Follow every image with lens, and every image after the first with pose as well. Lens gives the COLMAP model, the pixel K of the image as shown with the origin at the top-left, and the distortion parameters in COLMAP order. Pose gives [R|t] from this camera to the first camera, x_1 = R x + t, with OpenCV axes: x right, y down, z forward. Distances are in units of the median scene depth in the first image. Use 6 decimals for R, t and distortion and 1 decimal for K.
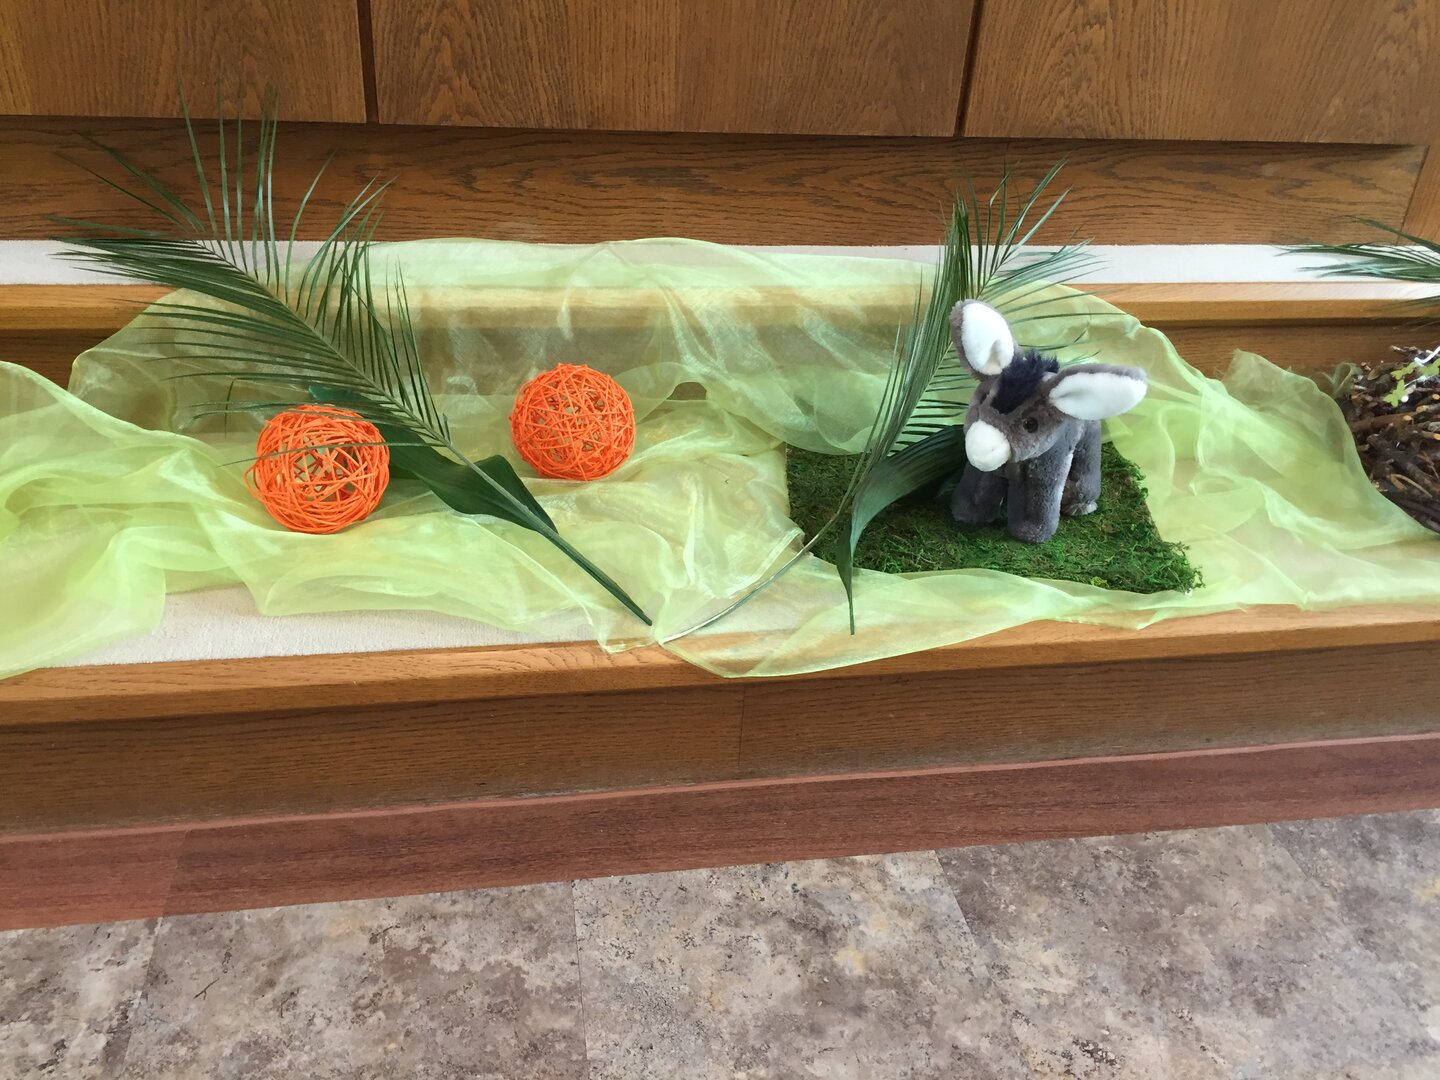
lens RADIAL K [[1236.3, 0, 723.9], [0, 1236.3, 533.4], [0, 0, 1]] dist [0.078604, -0.111135]
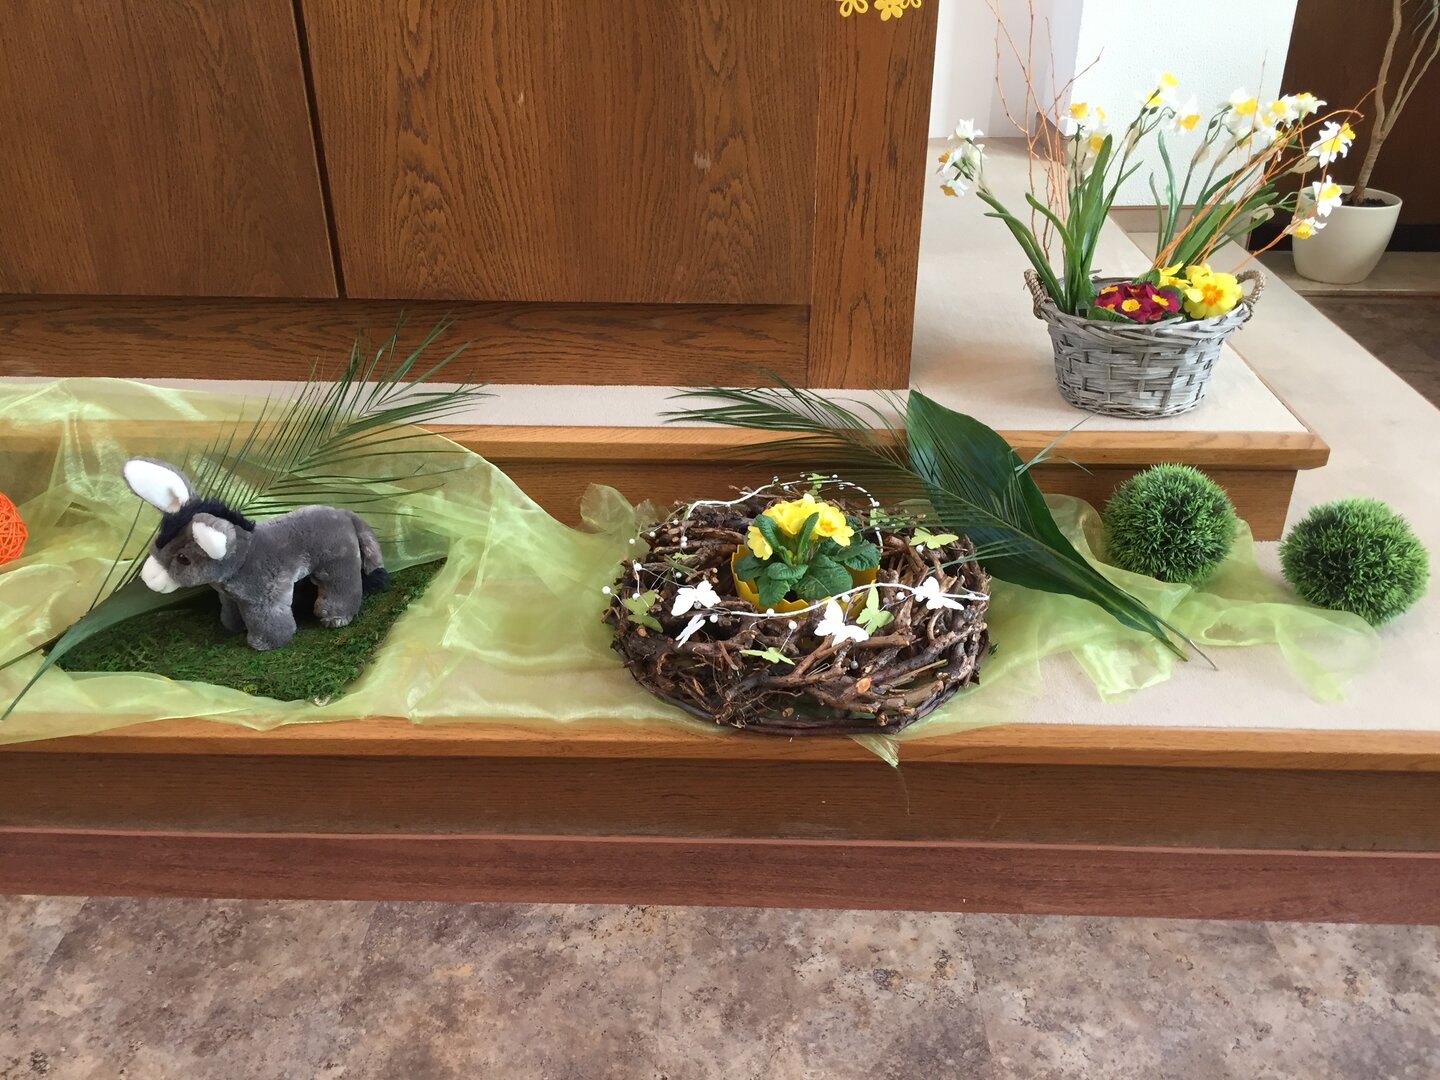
lens RADIAL K [[1236.3, 0, 729.3], [0, 1236.3, 534.3], [0, 0, 1]] dist [0.078604, -0.111135]
pose [[0.978903, 0.046039, -0.199071, 0.935372], [-0.050862, 0.998522, -0.019179, -0.105094], [0.197893, 0.028900, 0.979797, -0.099369]]
